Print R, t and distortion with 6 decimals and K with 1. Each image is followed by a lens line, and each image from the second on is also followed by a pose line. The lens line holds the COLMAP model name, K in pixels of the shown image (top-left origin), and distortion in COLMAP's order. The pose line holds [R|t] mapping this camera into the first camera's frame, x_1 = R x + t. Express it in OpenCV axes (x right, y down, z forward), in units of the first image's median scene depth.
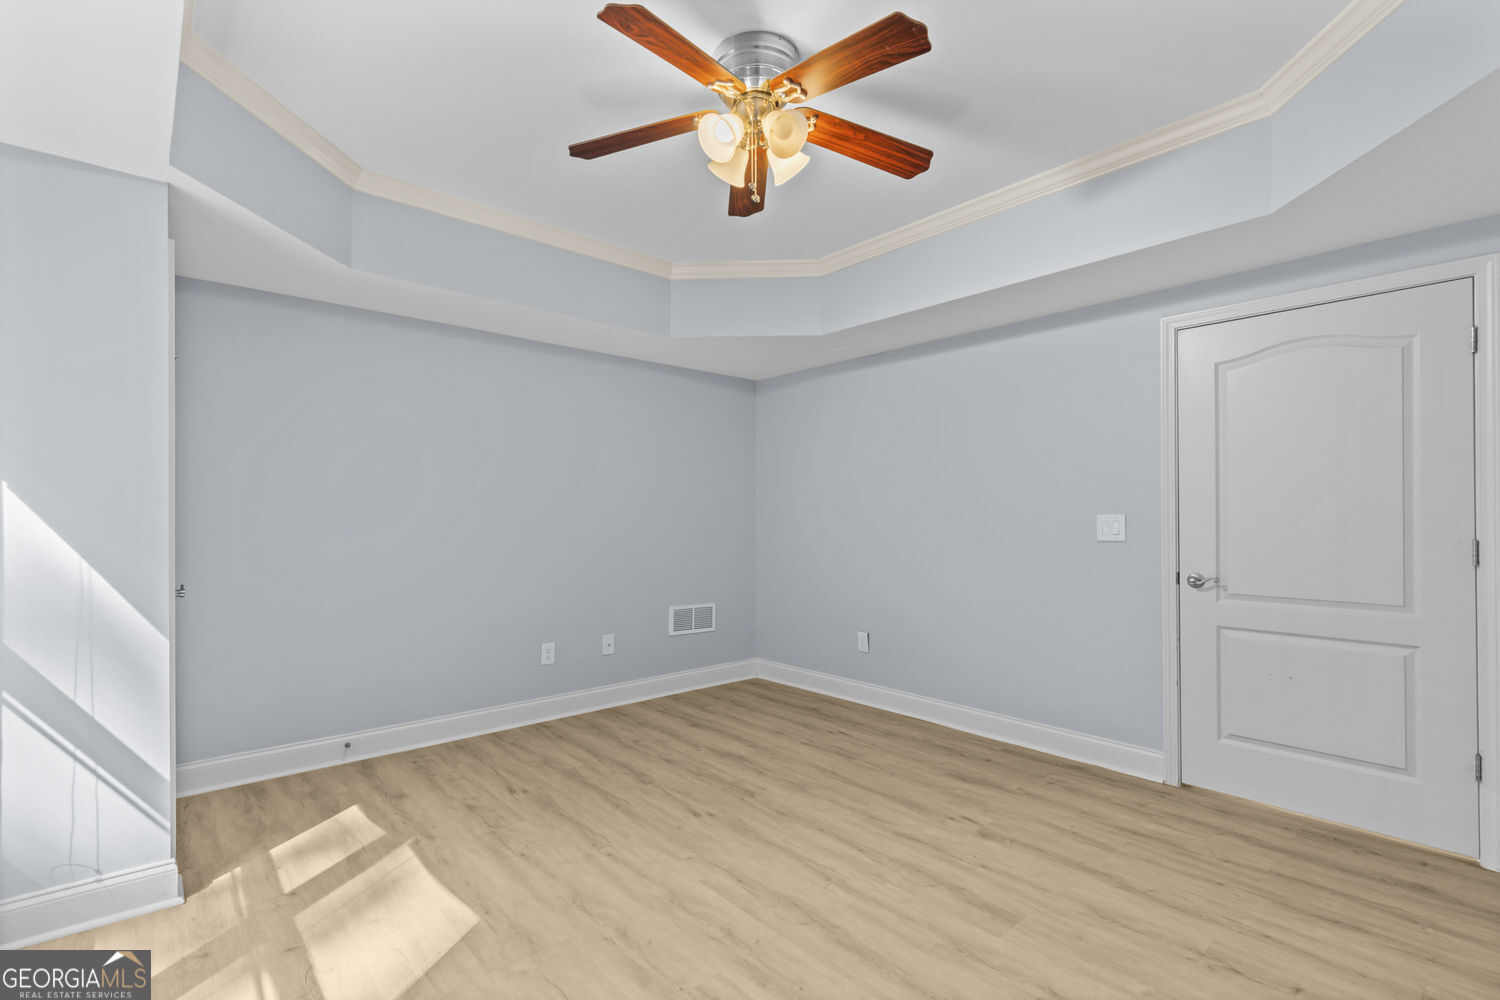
lens RADIAL K [[685.0, 0, 745.2], [0, 685.0, 507.8], [0, 0, 1]] dist [0.002342, 0.000498]
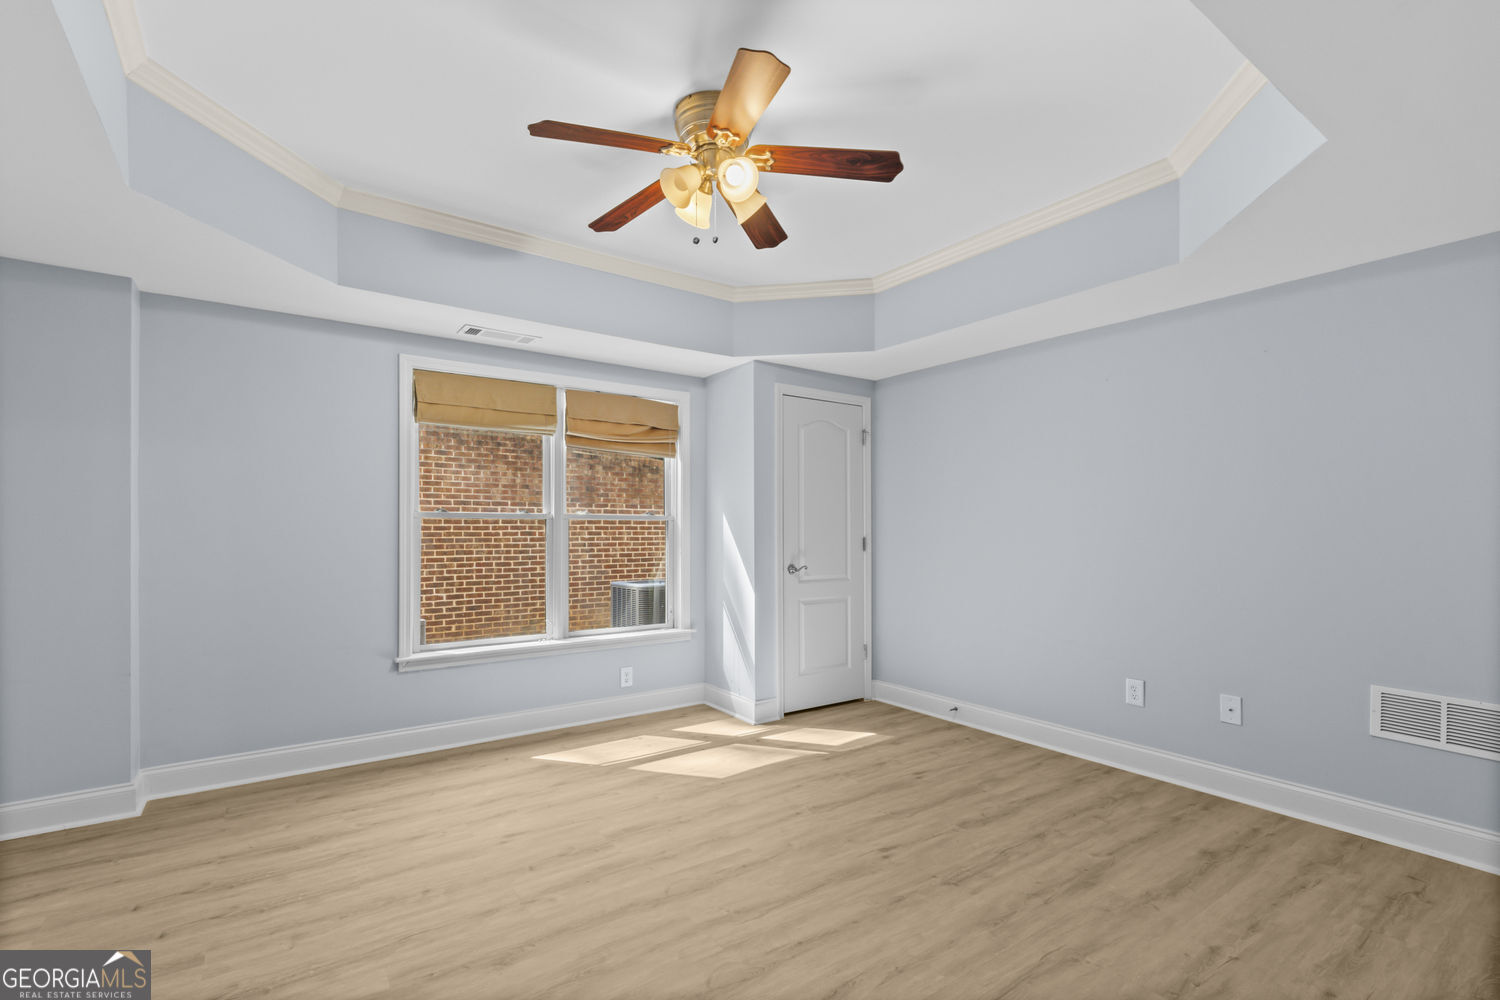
lens RADIAL K [[685.0, 0, 745.2], [0, 685.0, 507.8], [0, 0, 1]] dist [0.002342, 0.000498]
pose [[-0.093741, -0.026825, -0.995235, 0.706786], [0.009306, 0.999570, -0.027818, 0.010419], [0.995553, -0.011869, -0.093451, 0.731175]]
